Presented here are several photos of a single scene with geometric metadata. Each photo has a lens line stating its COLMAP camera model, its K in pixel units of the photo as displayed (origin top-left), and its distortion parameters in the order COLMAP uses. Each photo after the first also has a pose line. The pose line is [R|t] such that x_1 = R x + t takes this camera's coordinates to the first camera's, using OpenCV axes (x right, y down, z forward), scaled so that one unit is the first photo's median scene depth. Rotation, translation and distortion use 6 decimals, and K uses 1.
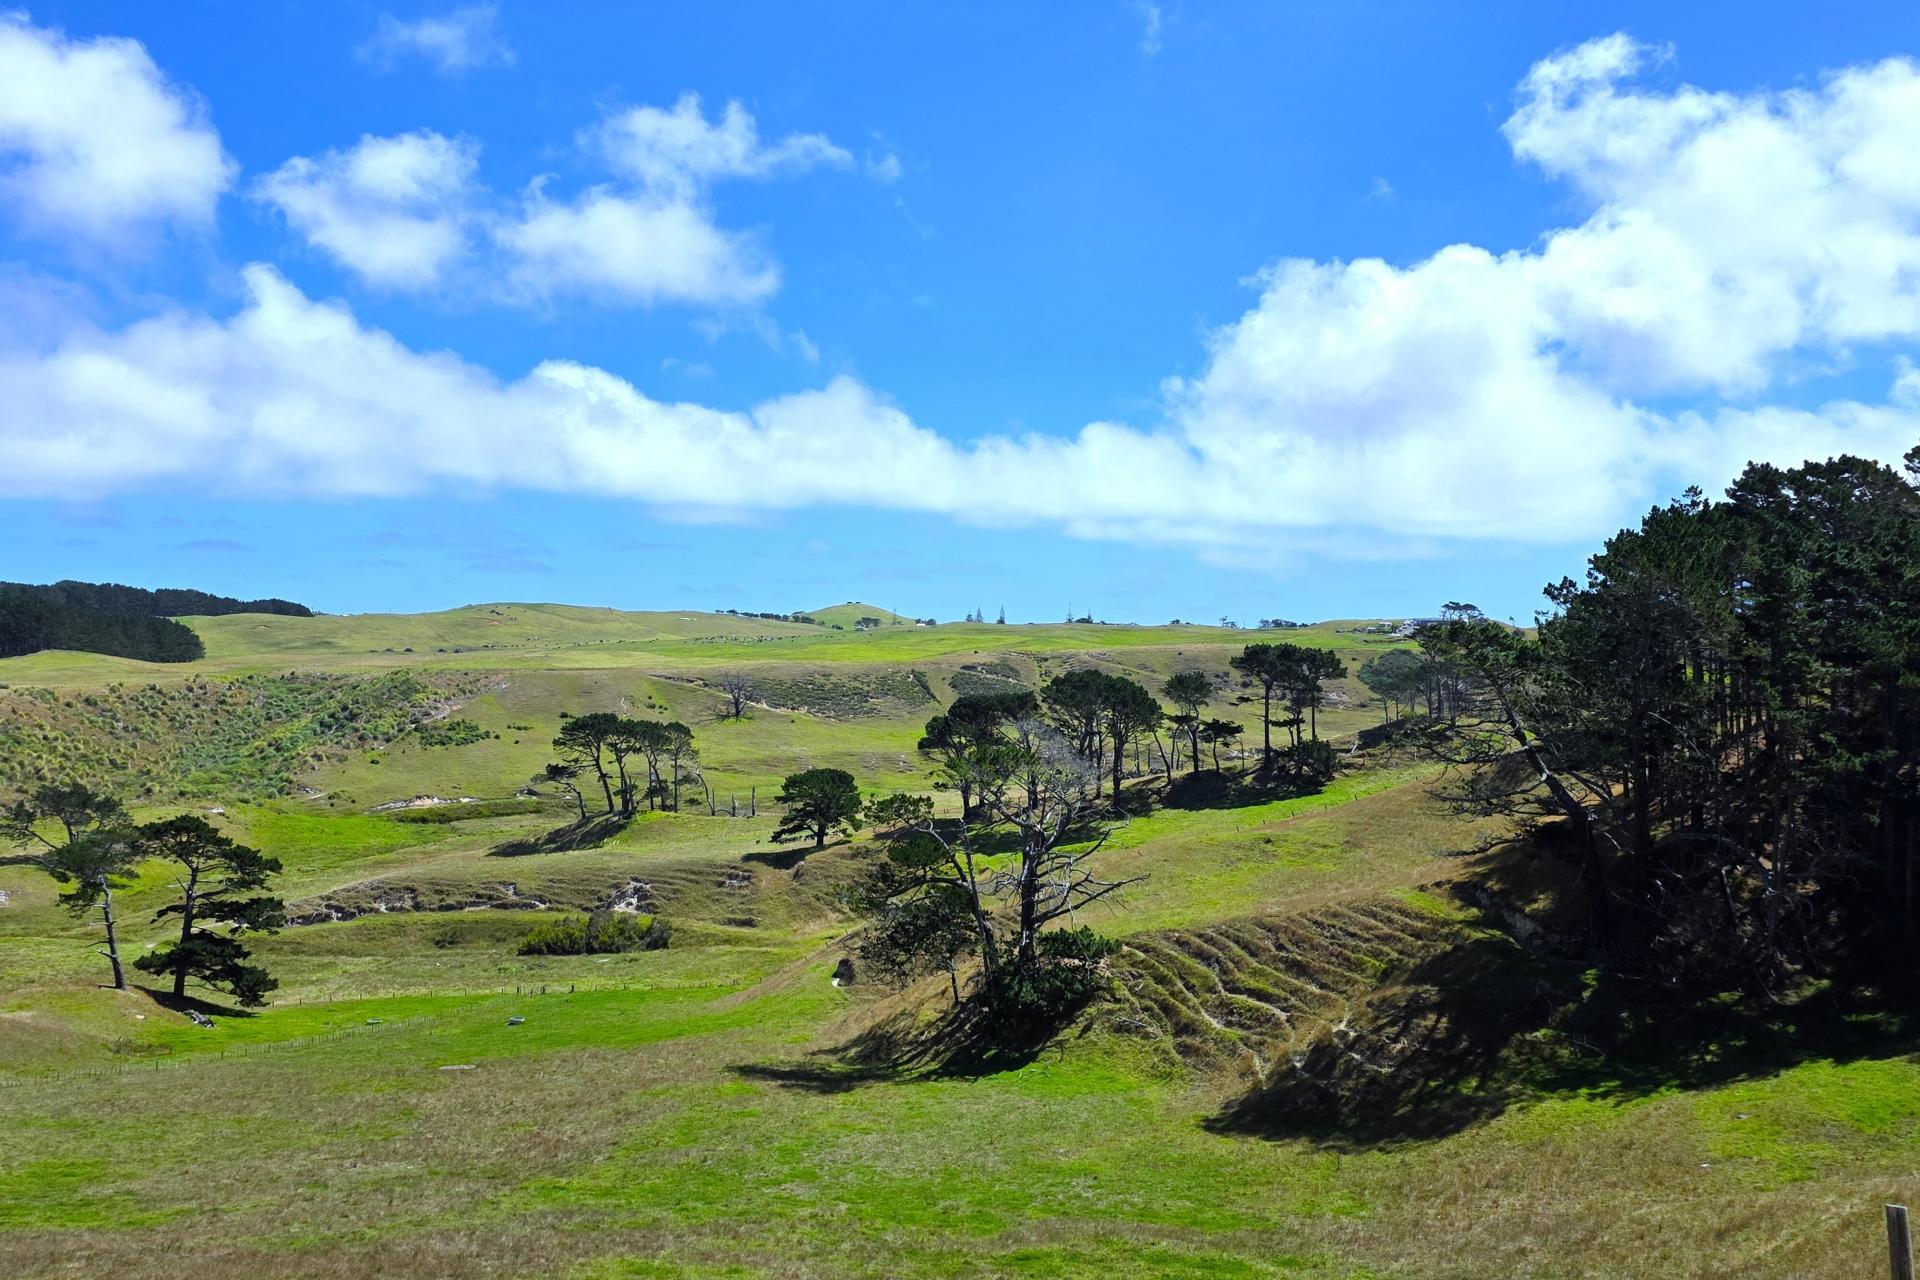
lens RADIAL K [[1700.2, 0, 960.6], [0, 1700.2, 622.4], [0, 0, 1]] dist [0.102872, -0.118285]
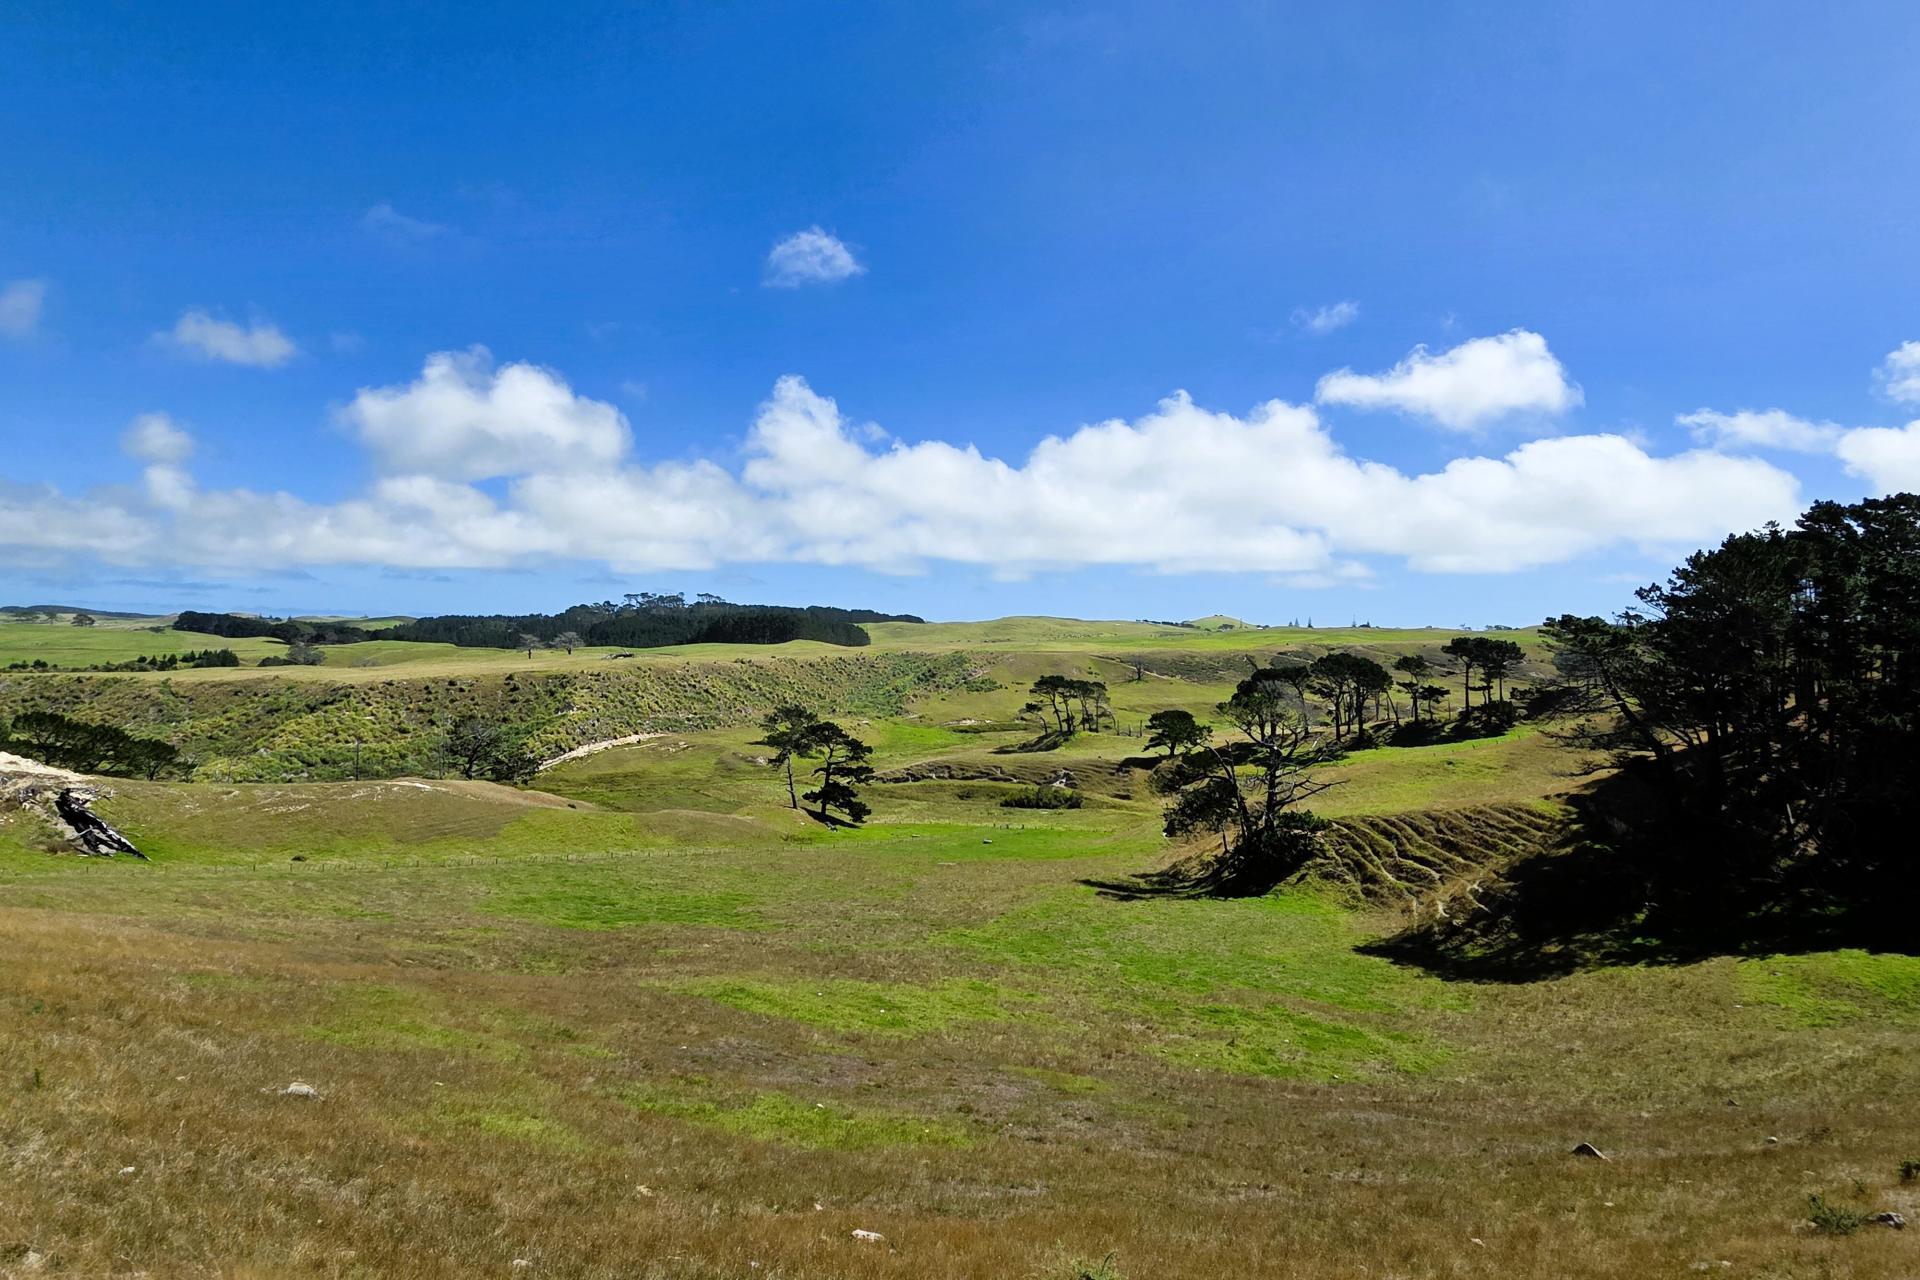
lens RADIAL K [[960.9, 0, 948.8], [0, 960.9, 630.0], [0, 0, 1]] dist [-0.001937, -0.000148]
pose [[0.942537, 0.002578, -0.334091, 0.056023], [-0.001750, 0.999995, 0.002781, 0.008605], [0.334097, -0.002036, 0.942537, 0.045873]]
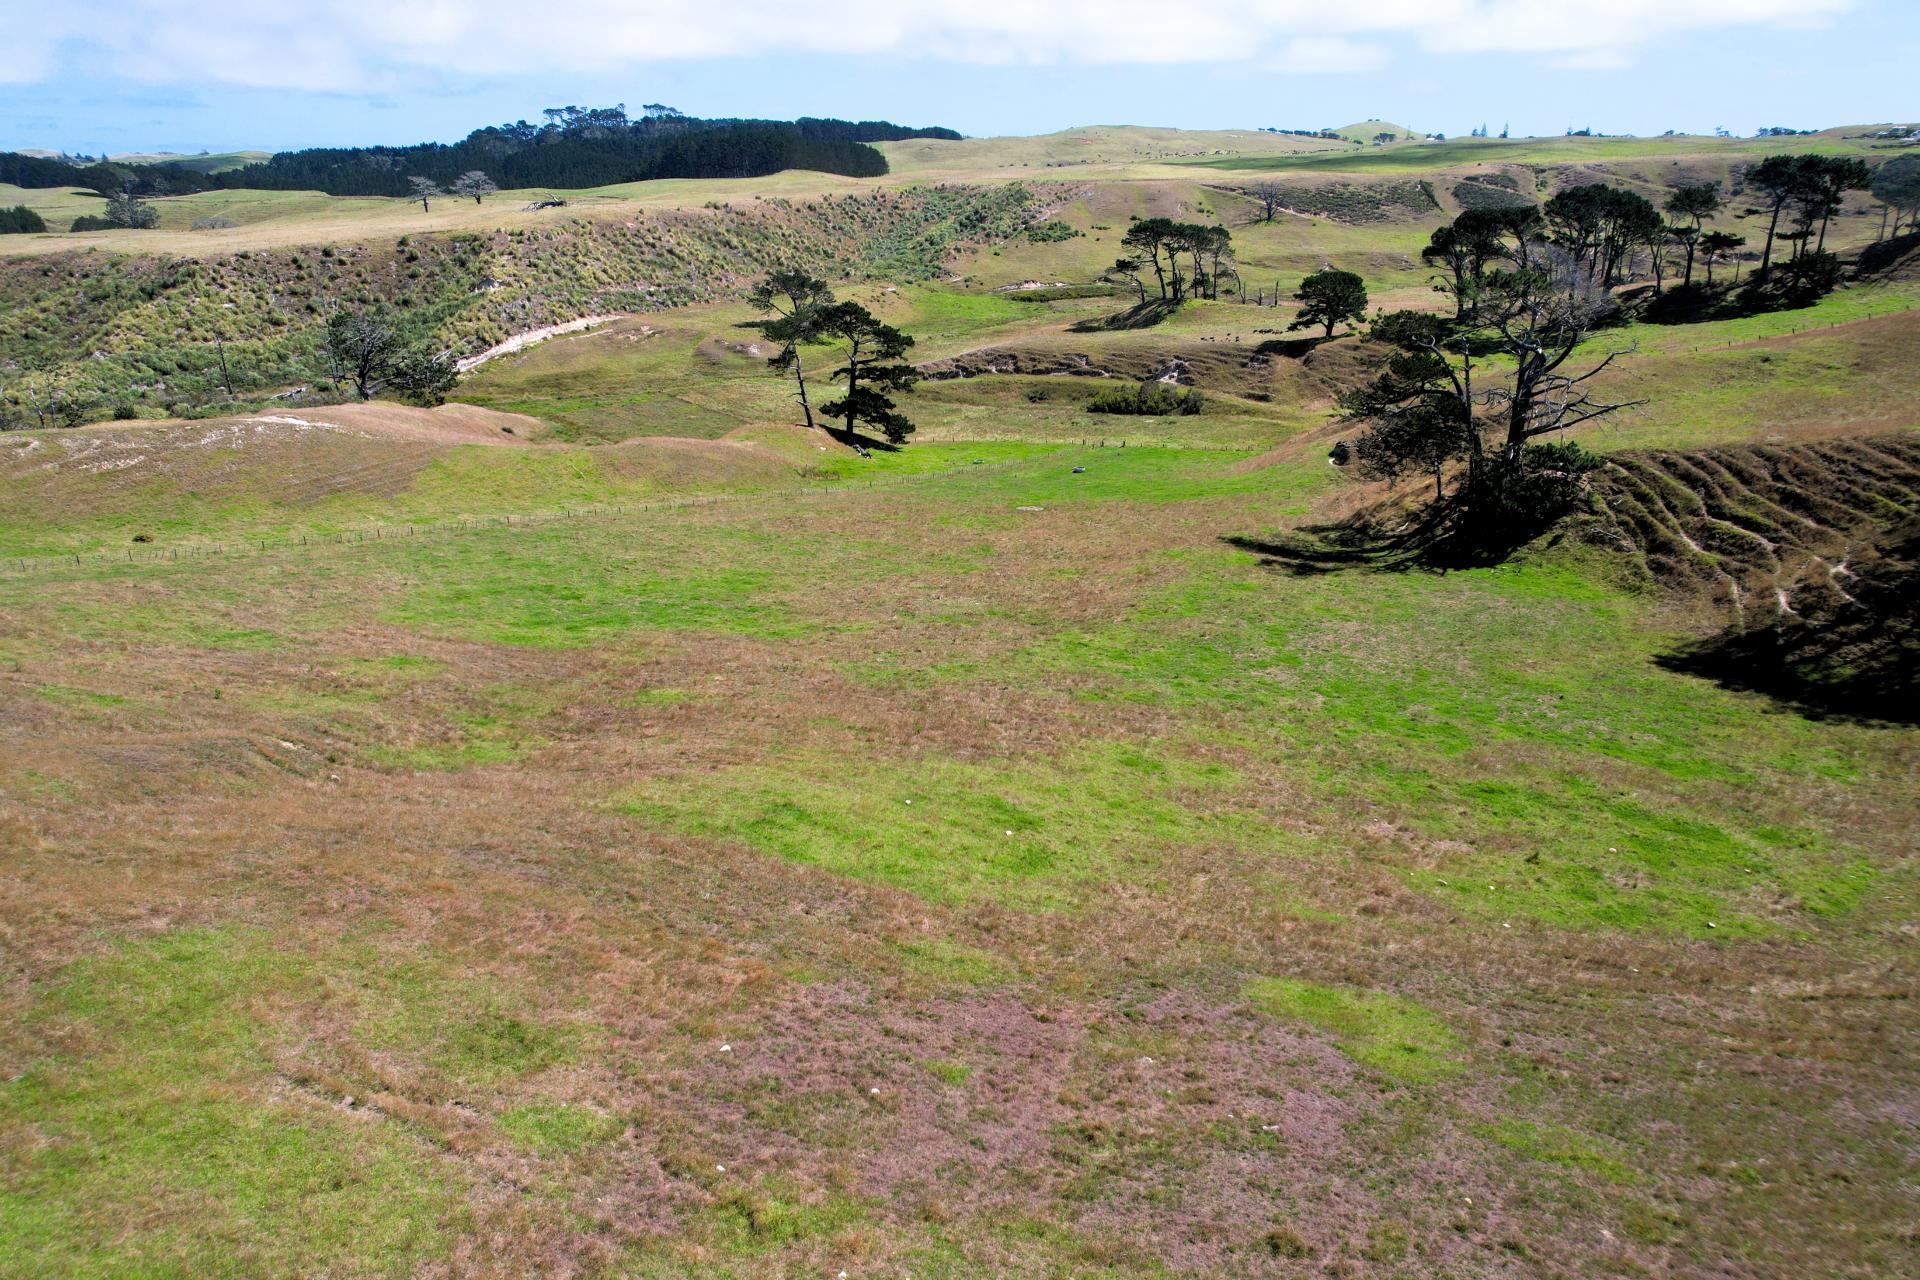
lens RADIAL K [[1240.7, 0, 955.3], [0, 1240.7, 645.9], [0, 0, 1]] dist [-0.071625, 0.065225]
pose [[0.932799, 0.117686, -0.340640, -0.012589], [0.021318, 0.925509, 0.378126, -0.003607], [0.359765, -0.359978, 0.860805, 0.145375]]
